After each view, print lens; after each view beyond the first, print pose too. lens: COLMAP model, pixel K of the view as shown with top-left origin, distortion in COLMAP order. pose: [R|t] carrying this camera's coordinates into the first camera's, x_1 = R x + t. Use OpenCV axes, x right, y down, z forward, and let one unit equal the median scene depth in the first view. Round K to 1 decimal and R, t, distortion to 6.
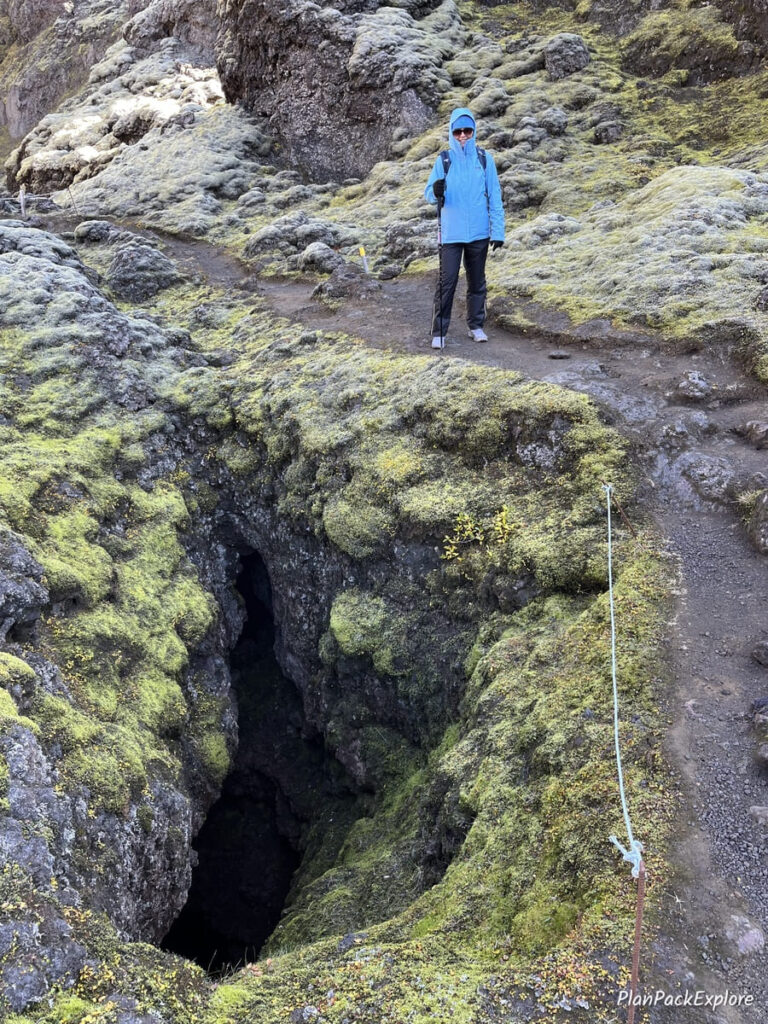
lens RADIAL K [[845.0, 0, 384.0], [0, 845.0, 512.0], [0, 0, 1]] dist [0.047476, -0.065038]
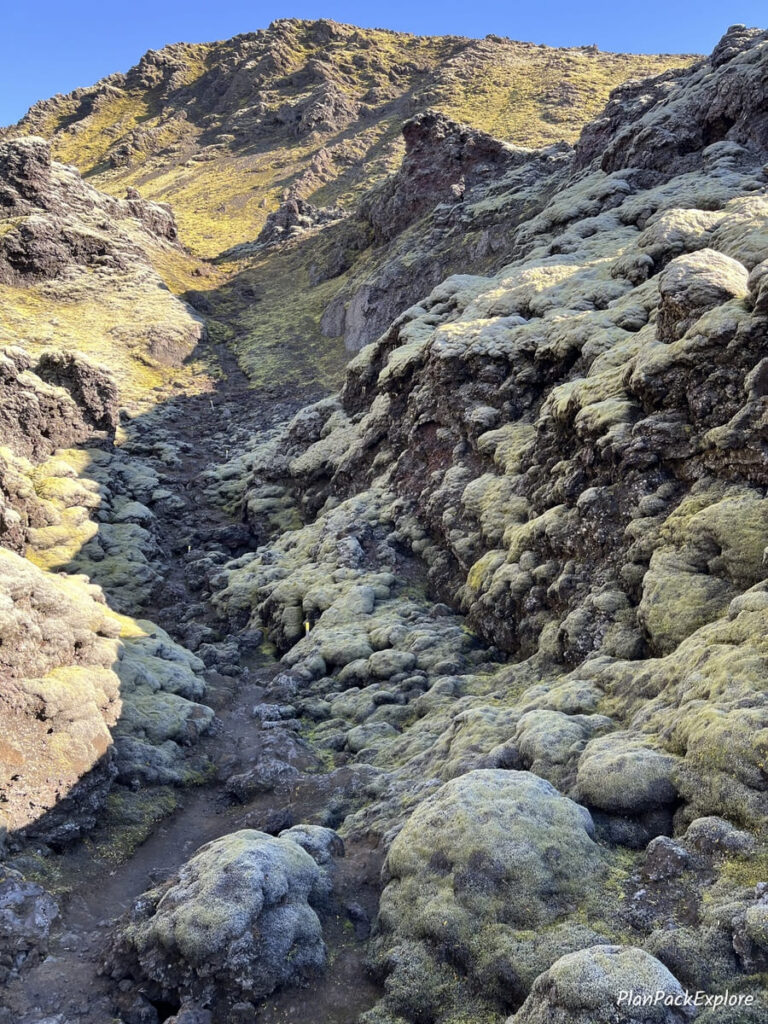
lens RADIAL K [[845.0, 0, 384.0], [0, 845.0, 512.0], [0, 0, 1]] dist [0.047476, -0.065038]
pose [[0.952408, 0.110023, -0.284278, -0.227559], [-0.185839, 0.948808, -0.255397, -0.161776], [0.241625, 0.296072, 0.924099, 0.467884]]
